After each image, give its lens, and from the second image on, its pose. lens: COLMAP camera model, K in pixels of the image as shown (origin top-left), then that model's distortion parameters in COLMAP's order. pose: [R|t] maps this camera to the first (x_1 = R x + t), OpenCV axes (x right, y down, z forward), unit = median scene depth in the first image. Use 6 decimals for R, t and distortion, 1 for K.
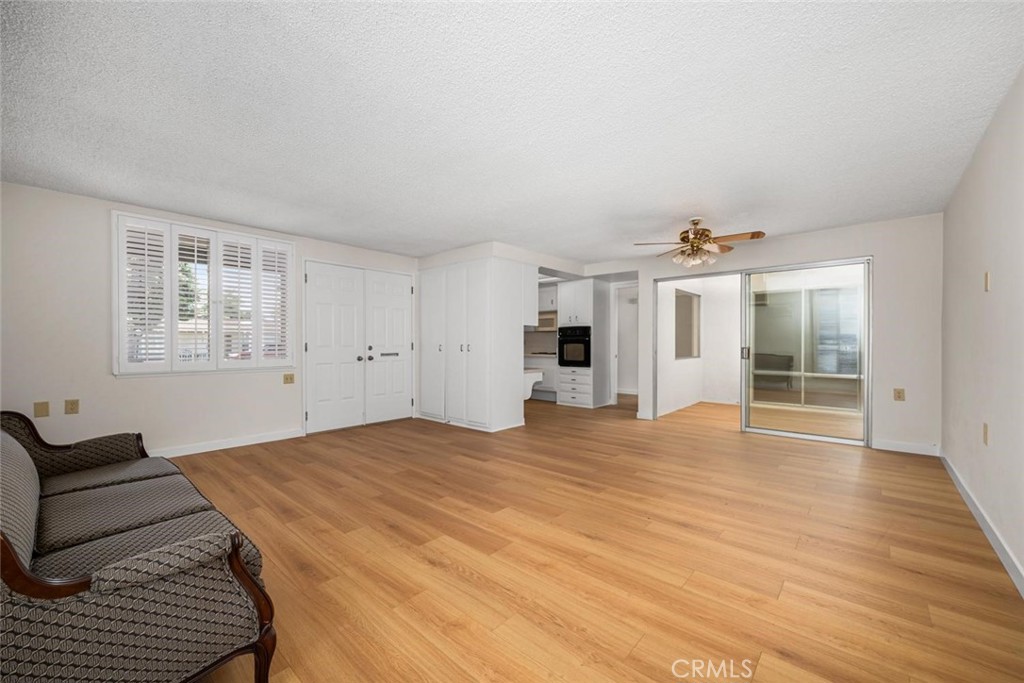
lens RADIAL K [[407.7, 0, 512.7], [0, 407.7, 347.5], [0, 0, 1]] dist [-0.000438, 0.000049]
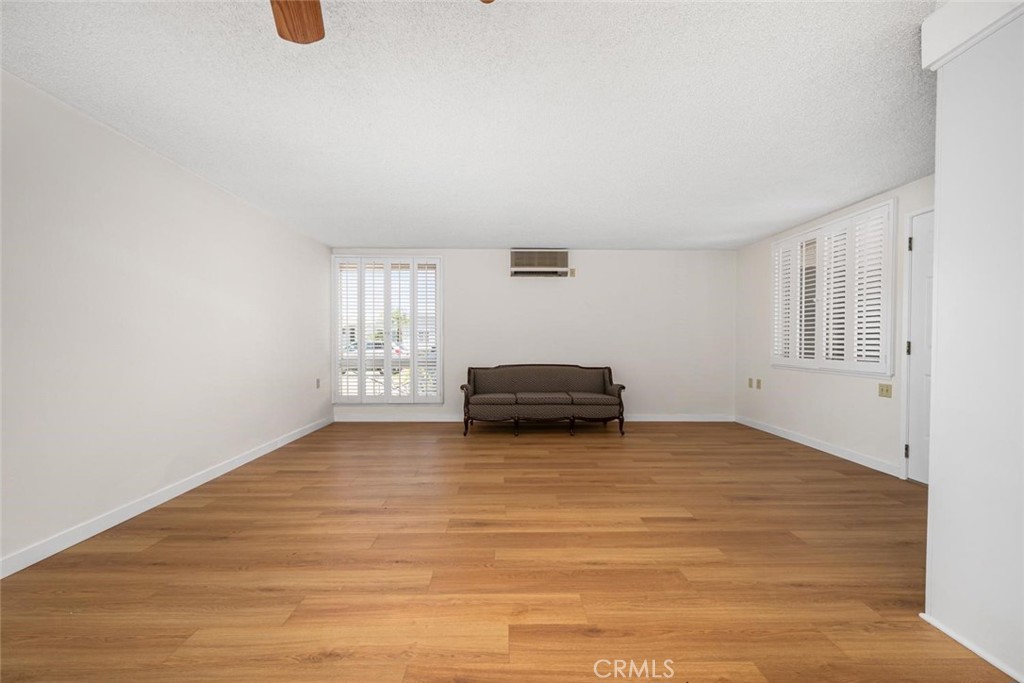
lens RADIAL K [[403.7, 0, 510.2], [0, 403.7, 343.4], [0, 0, 1]] dist [-0.002166, -0.000302]
pose [[-0.736645, 0.002971, -0.676273, 0.489131], [-0.009829, 0.999838, 0.015099, -0.014468], [0.676208, 0.017769, -0.736496, 1.210873]]
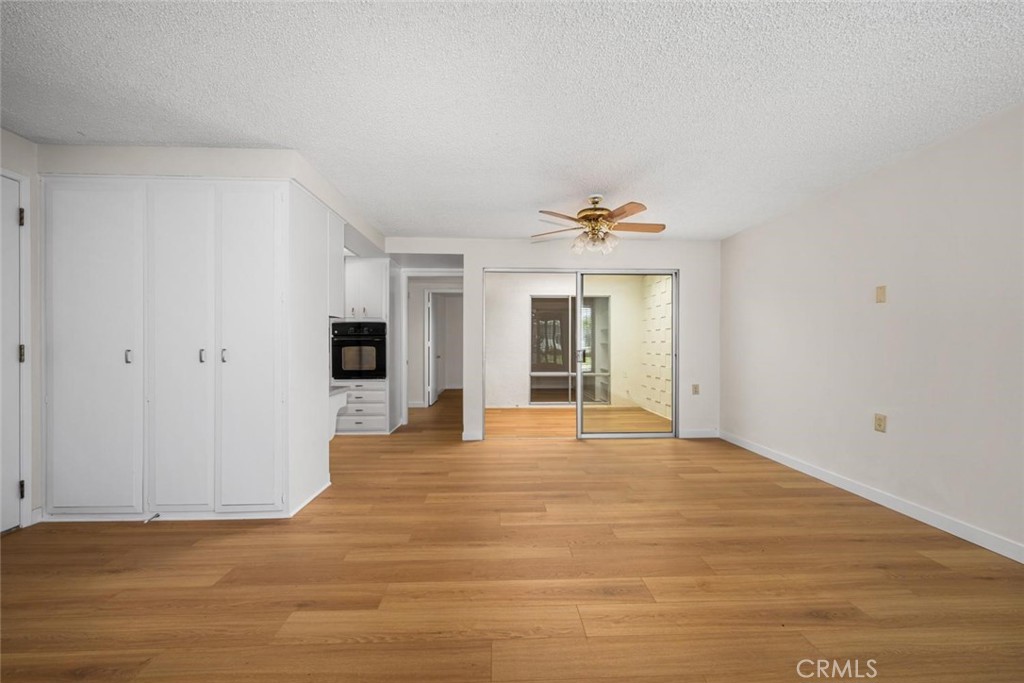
lens RADIAL K [[407.7, 0, 512.7], [0, 407.7, 347.5], [0, 0, 1]] dist [-0.000438, 0.000049]
pose [[0.720346, -0.003123, 0.693608, -0.246971], [0.006429, 0.999977, -0.002174, -0.006879], [-0.693585, 0.006025, 0.720350, 0.511570]]
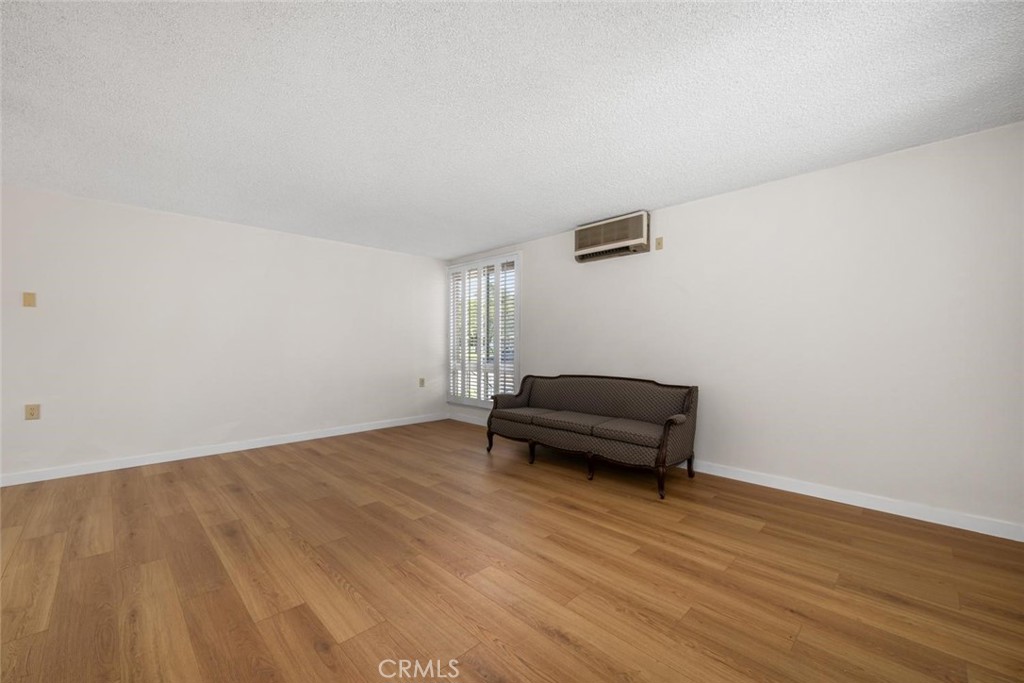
lens RADIAL K [[407.7, 0, 512.7], [0, 407.7, 347.5], [0, 0, 1]] dist [-0.000438, 0.000049]
pose [[-0.998122, 0.000430, 0.061256, -0.298418], [0.001461, 0.999858, 0.016789, -0.013158], [-0.061240, 0.016847, -0.997981, 1.298296]]
